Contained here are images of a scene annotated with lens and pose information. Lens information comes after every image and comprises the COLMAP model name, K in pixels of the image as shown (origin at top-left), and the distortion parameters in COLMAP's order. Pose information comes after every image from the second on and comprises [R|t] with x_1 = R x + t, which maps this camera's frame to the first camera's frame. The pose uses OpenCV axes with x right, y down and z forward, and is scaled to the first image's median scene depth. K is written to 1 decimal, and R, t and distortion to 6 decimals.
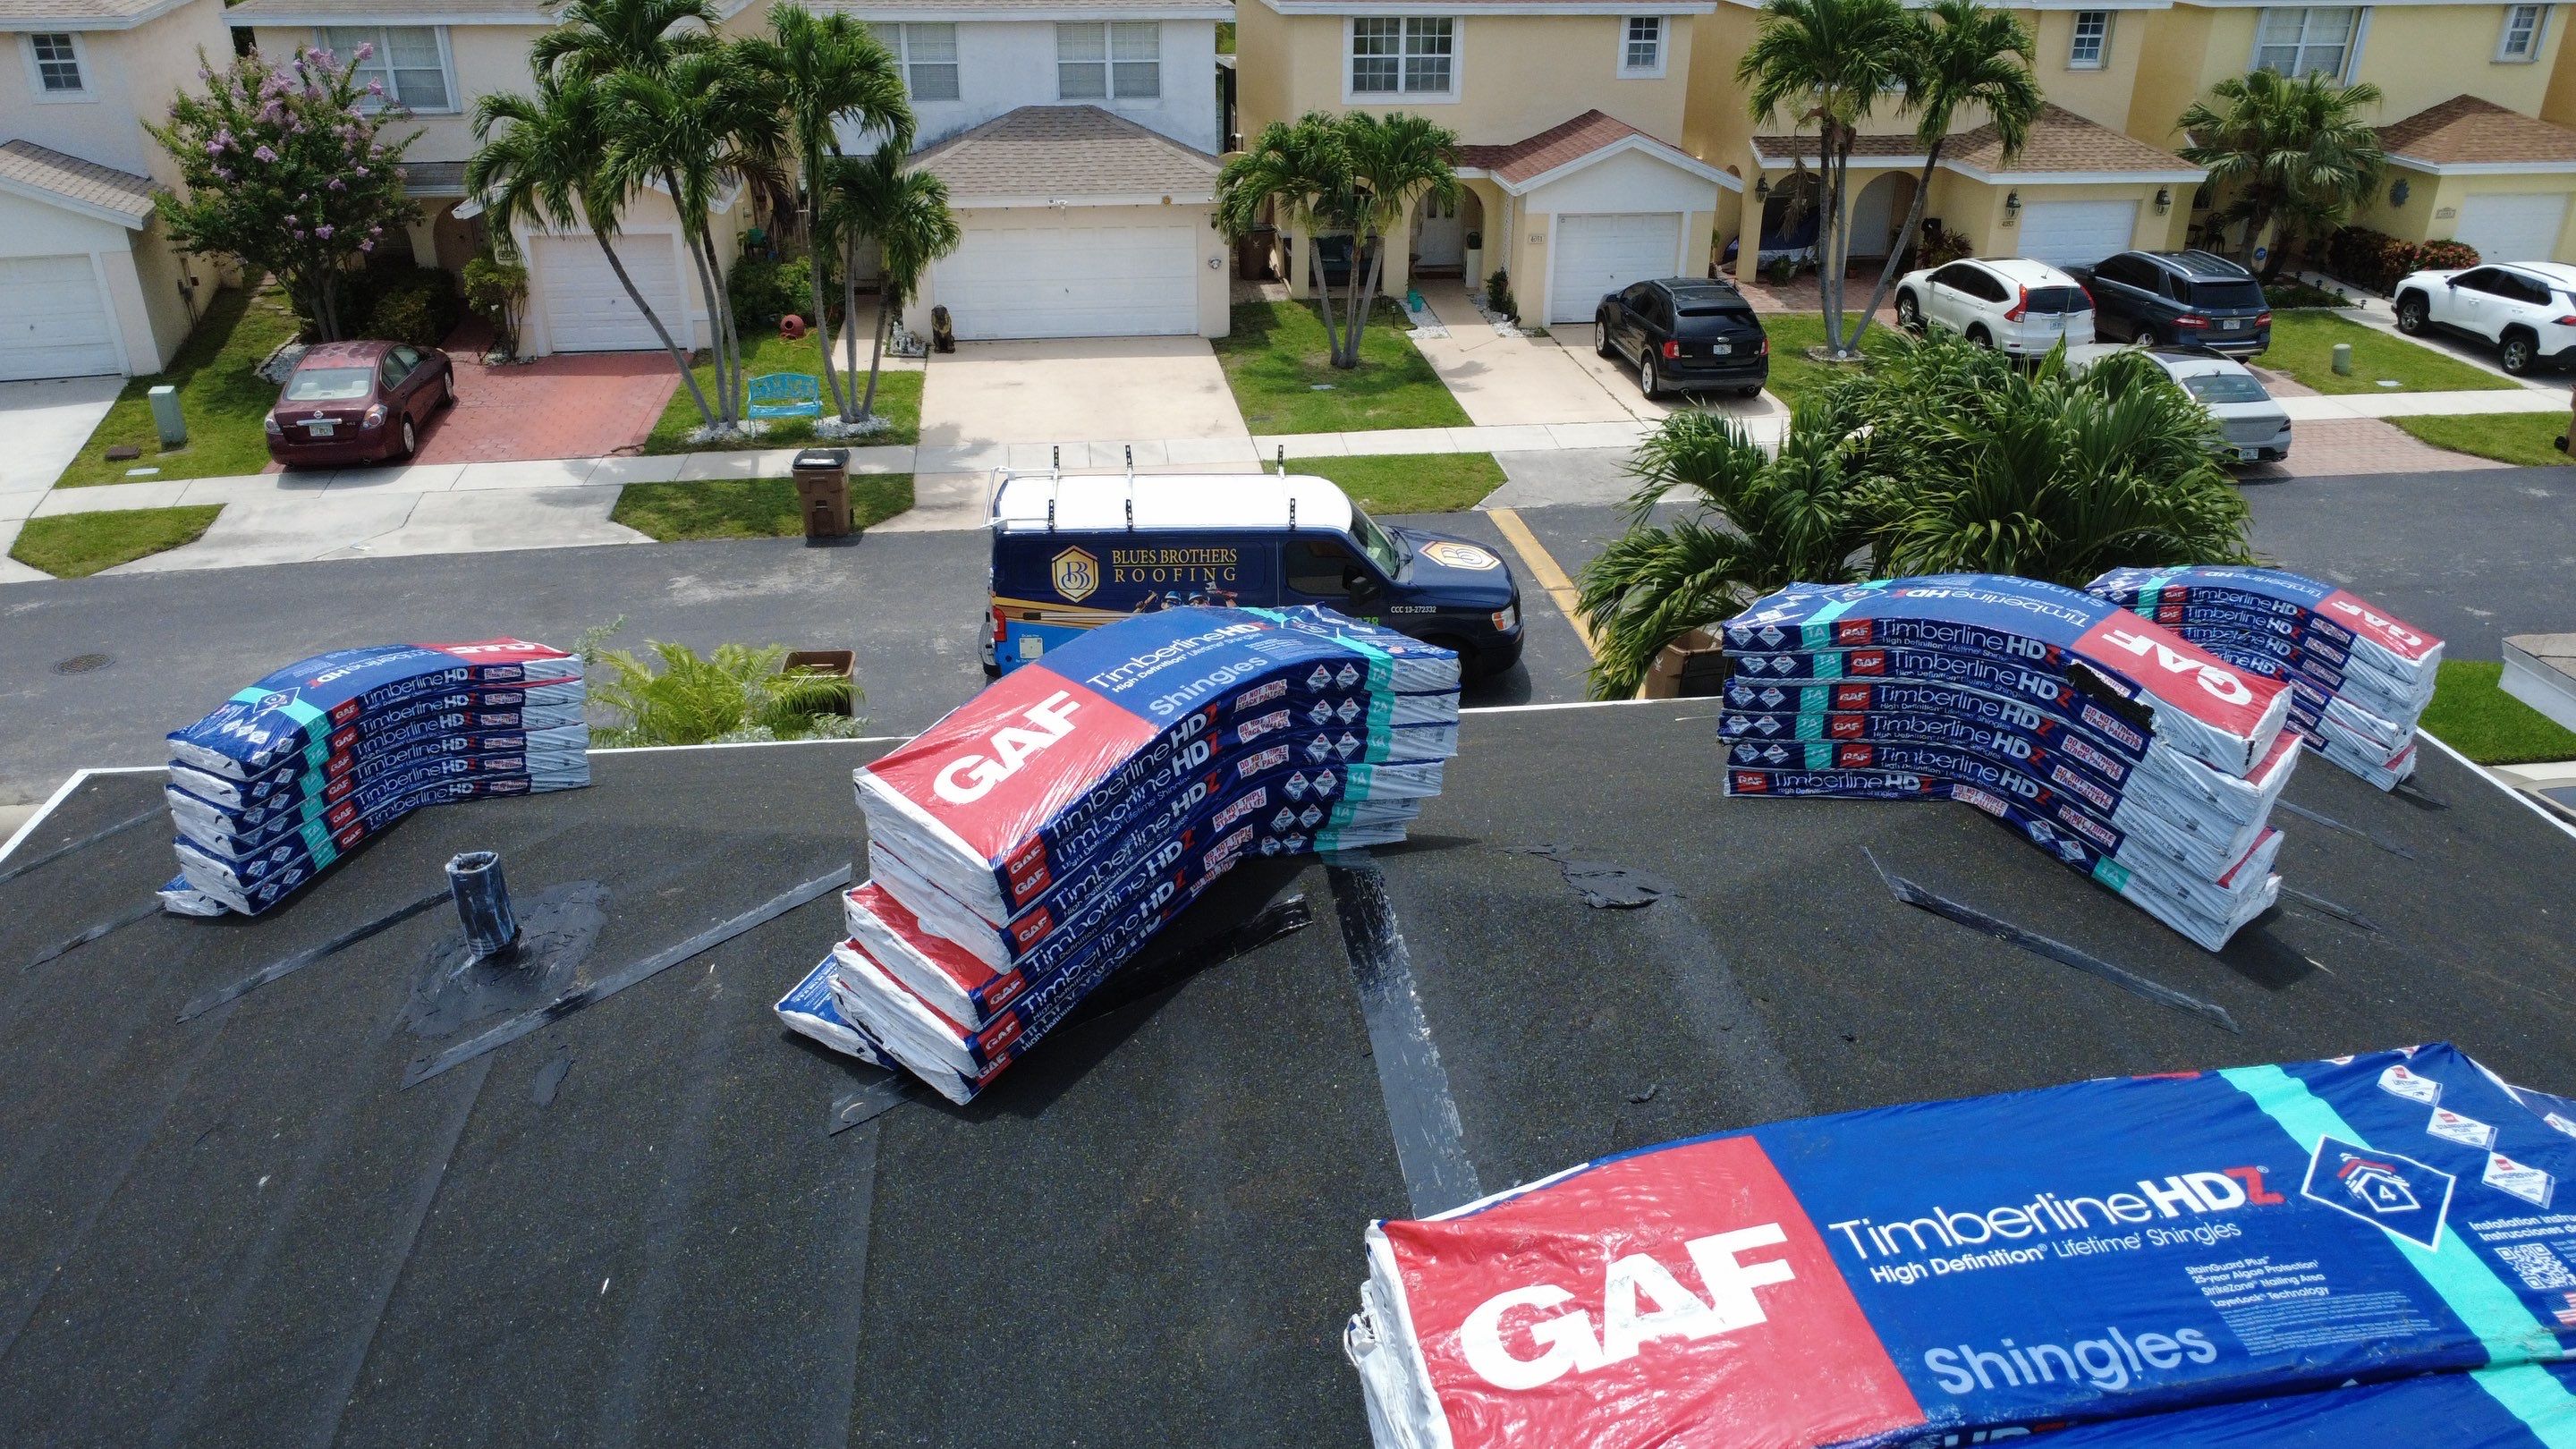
lens RADIAL K [[1872.1, 0, 1299.5], [0, 1872.1, 719.3], [0, 0, 1]] dist [0.001358, 0.000129]
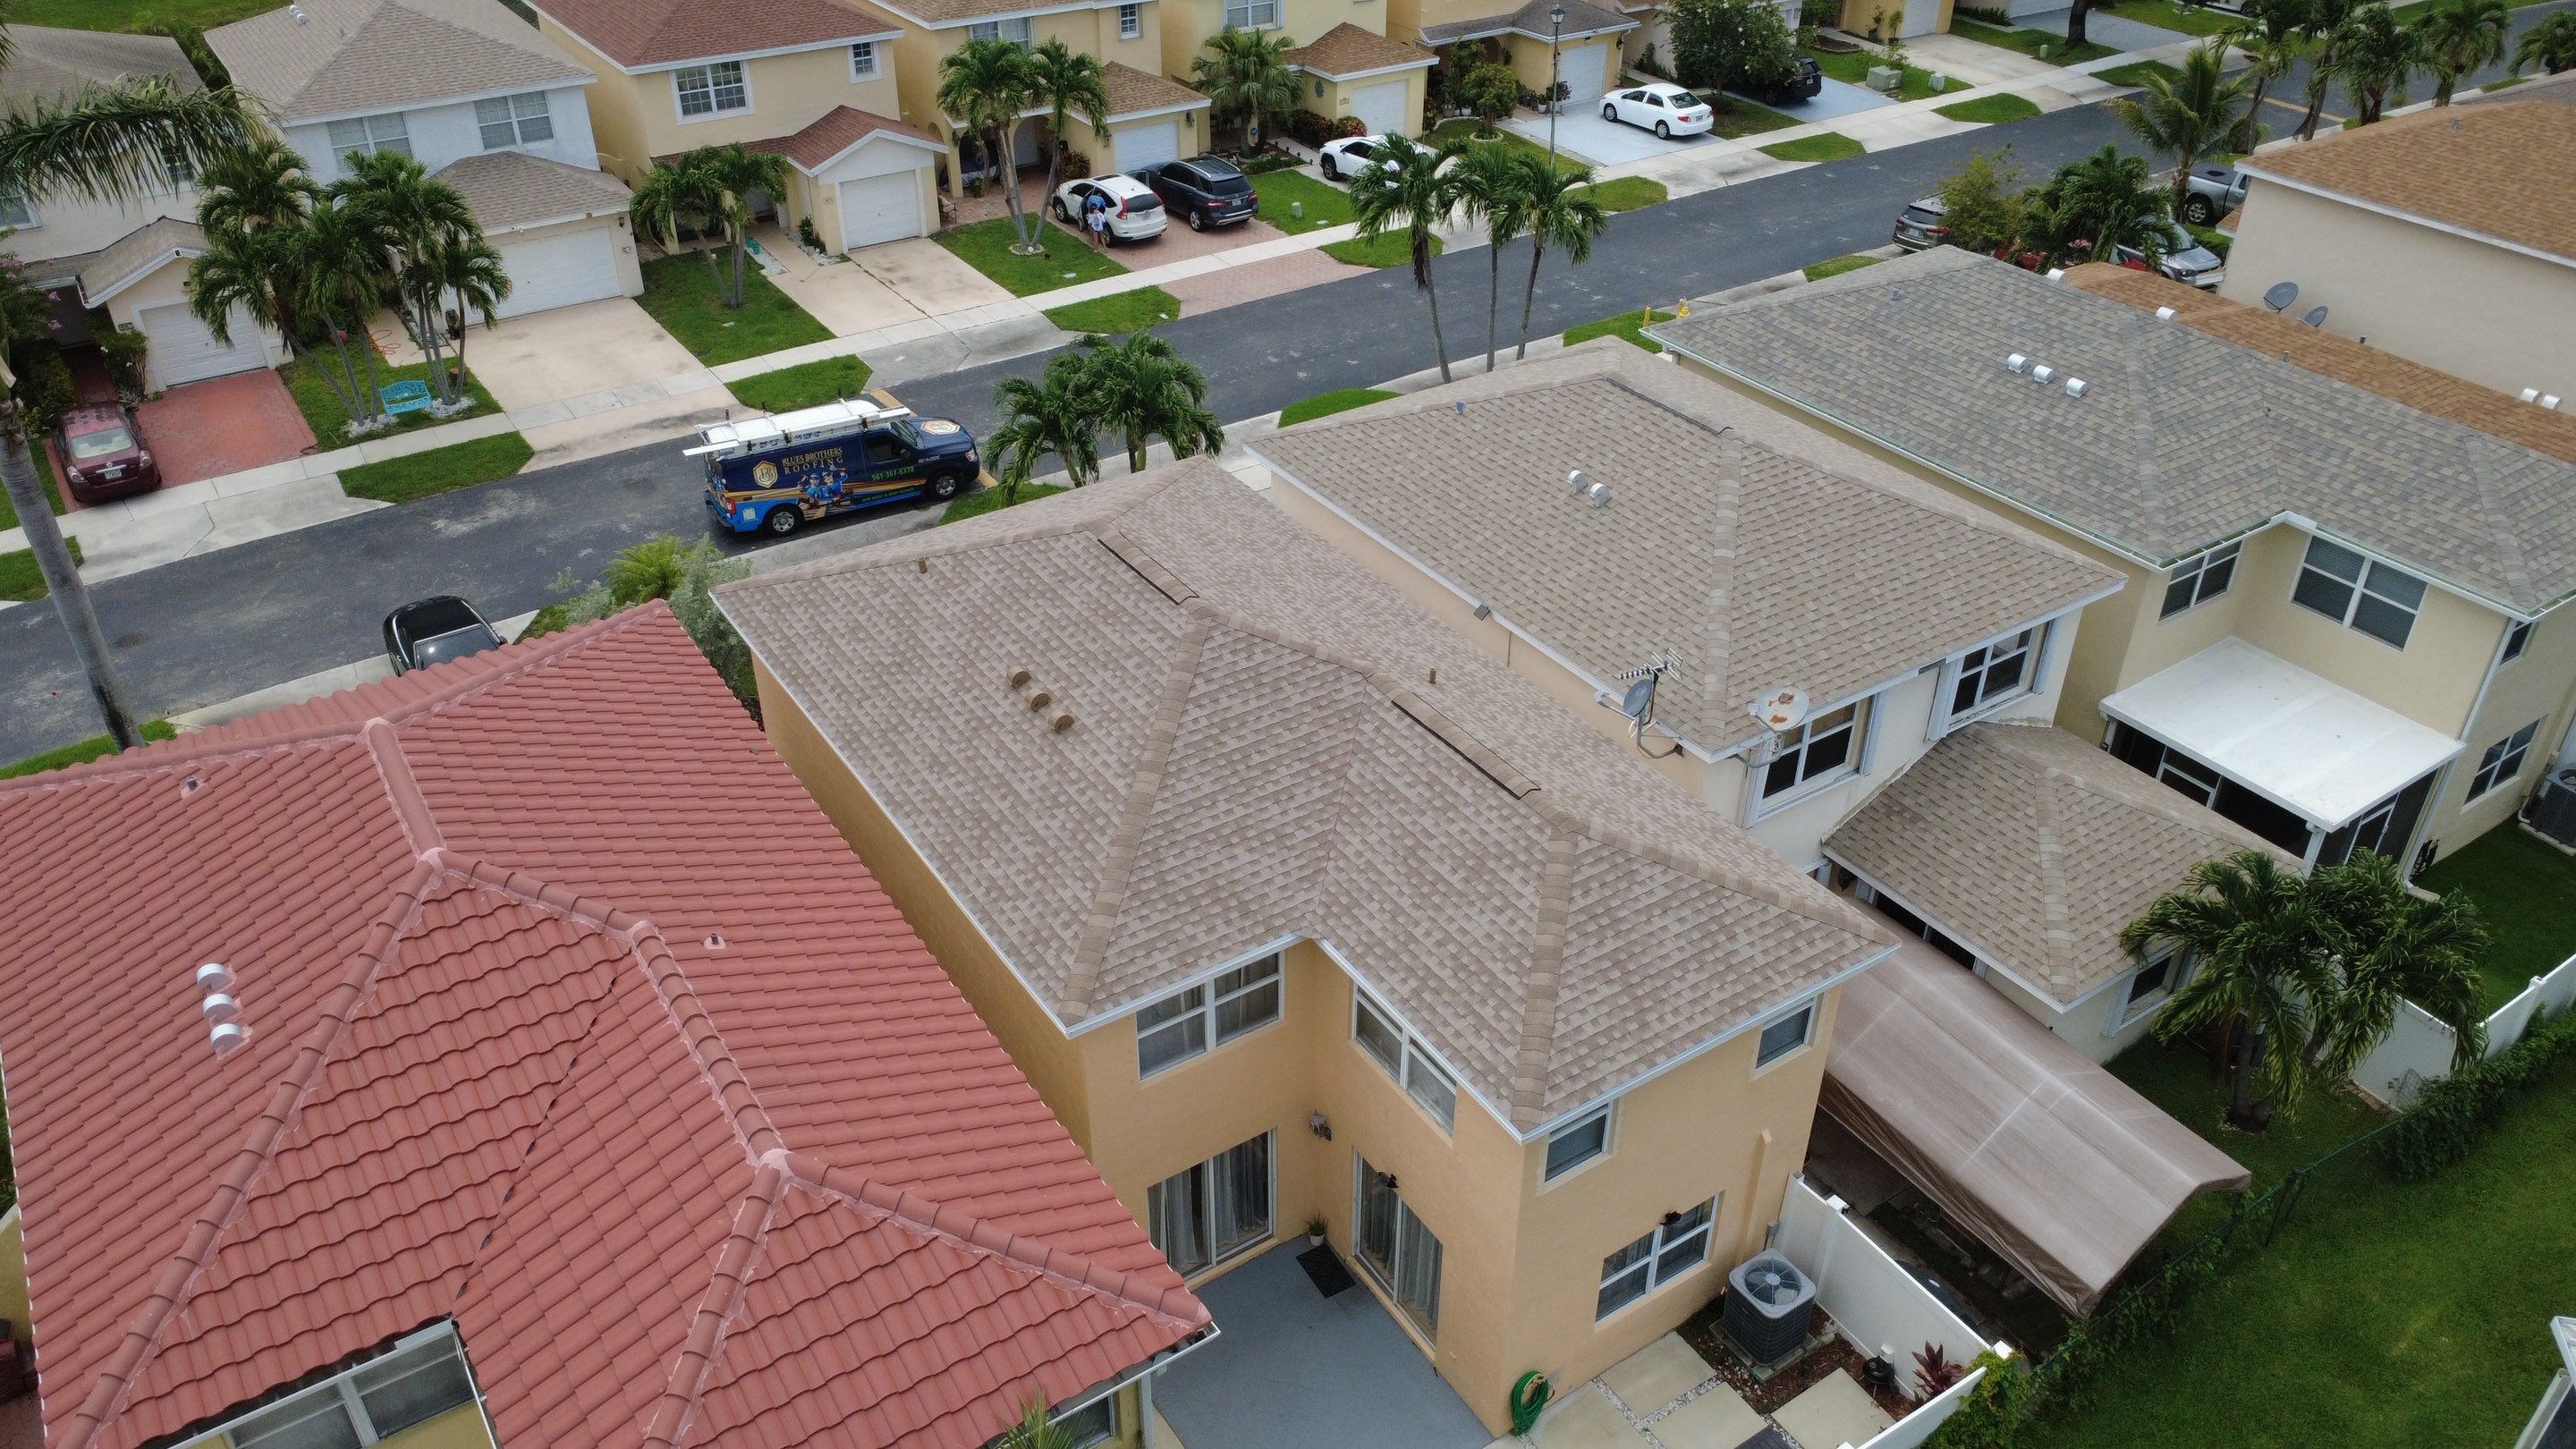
lens RADIAL K [[1872.1, 0, 1281.8], [0, 1872.1, 703.0], [0, 0, 1]] dist [0.001358, 0.000129]
pose [[0.901594, -0.241961, 0.358585, -0.206741], [0.195079, 0.967282, 0.162200, -0.029848], [-0.386099, -0.076286, 0.919297, -0.657848]]
